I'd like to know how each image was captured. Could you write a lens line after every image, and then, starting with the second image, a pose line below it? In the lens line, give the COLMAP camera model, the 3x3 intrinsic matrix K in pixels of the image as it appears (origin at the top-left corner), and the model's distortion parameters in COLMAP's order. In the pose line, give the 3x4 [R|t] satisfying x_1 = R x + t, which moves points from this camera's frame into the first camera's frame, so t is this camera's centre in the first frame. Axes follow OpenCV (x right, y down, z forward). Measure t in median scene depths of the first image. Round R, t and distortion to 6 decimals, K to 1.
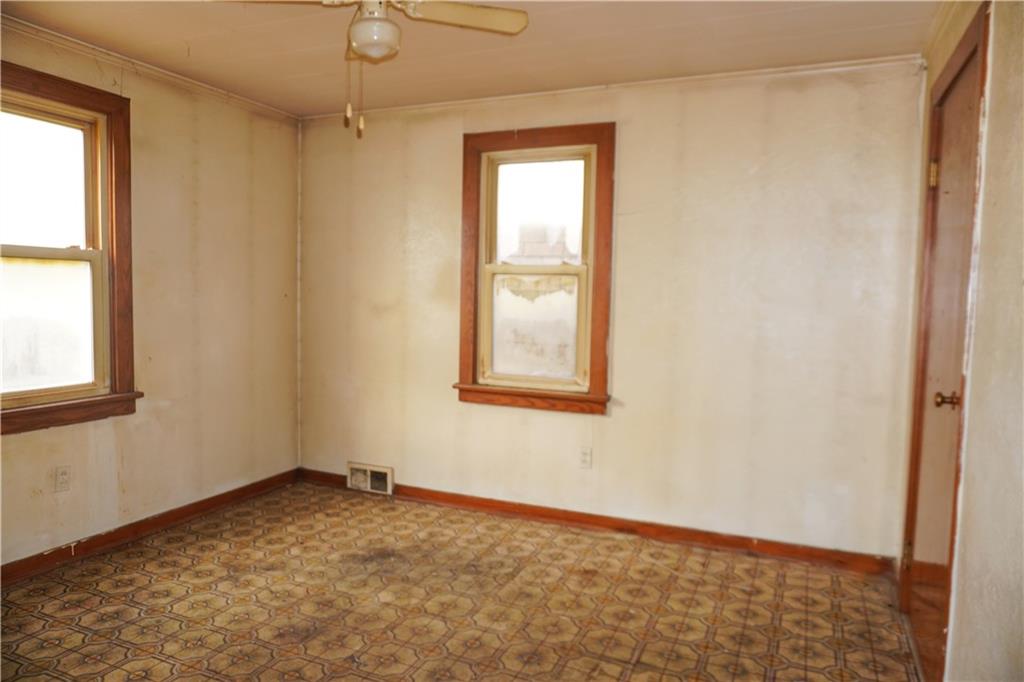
lens RADIAL K [[701.0, 0, 510.6], [0, 701.0, 347.1], [0, 0, 1]] dist [-0.013036, 0.009781]
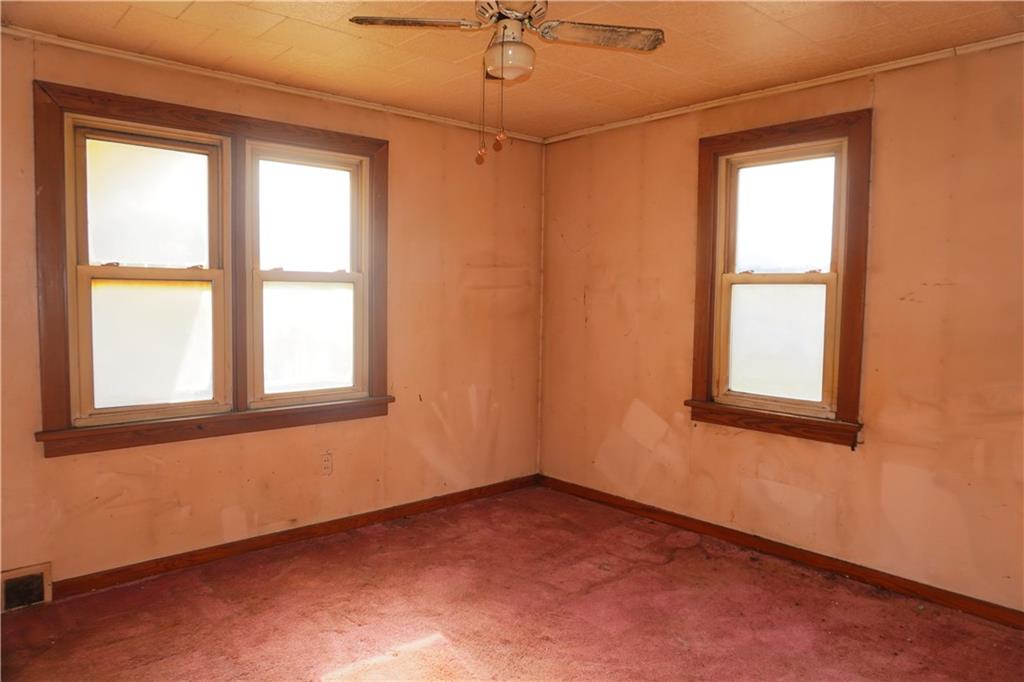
lens RADIAL K [[701.0, 0, 520.9], [0, 701.0, 337.4], [0, 0, 1]] dist [-0.013036, 0.009781]
pose [[0.912904, 0.007240, -0.408109, 0.133209], [-0.018080, 0.999579, -0.022711, -0.010594], [0.407773, 0.028112, 0.912651, 0.050386]]
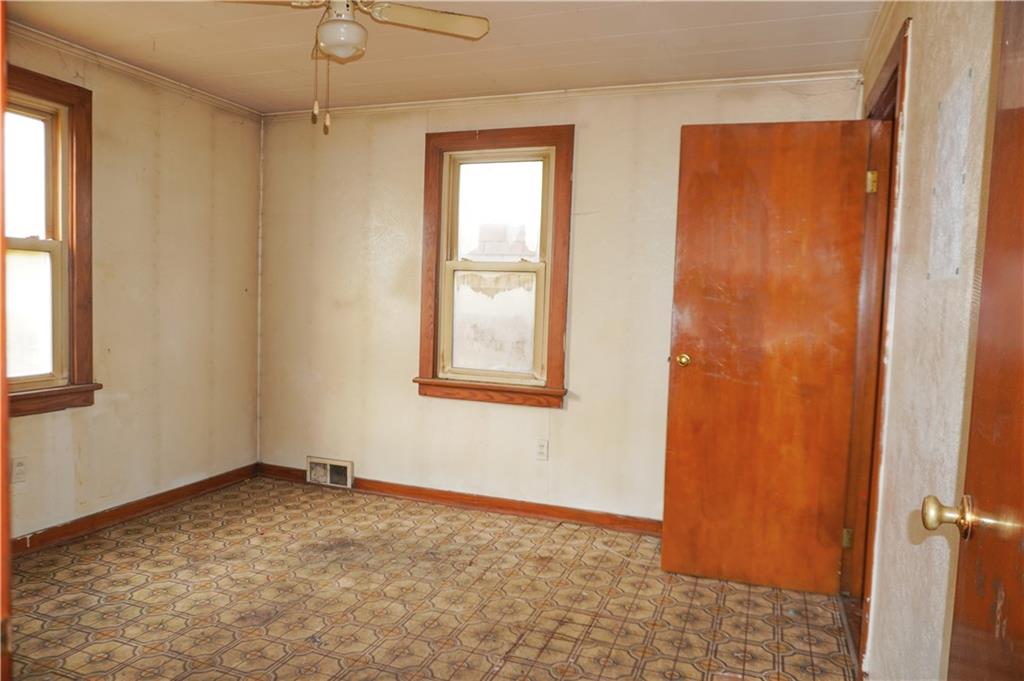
lens RADIAL K [[701.0, 0, 506.6], [0, 701.0, 342.1], [0, 0, 1]] dist [-0.013036, 0.009781]
pose [[0.998678, 0.008084, 0.050761, 0.001176], [-0.007649, 0.999932, -0.008759, 0.010067], [-0.050828, 0.008359, 0.998672, -0.029725]]
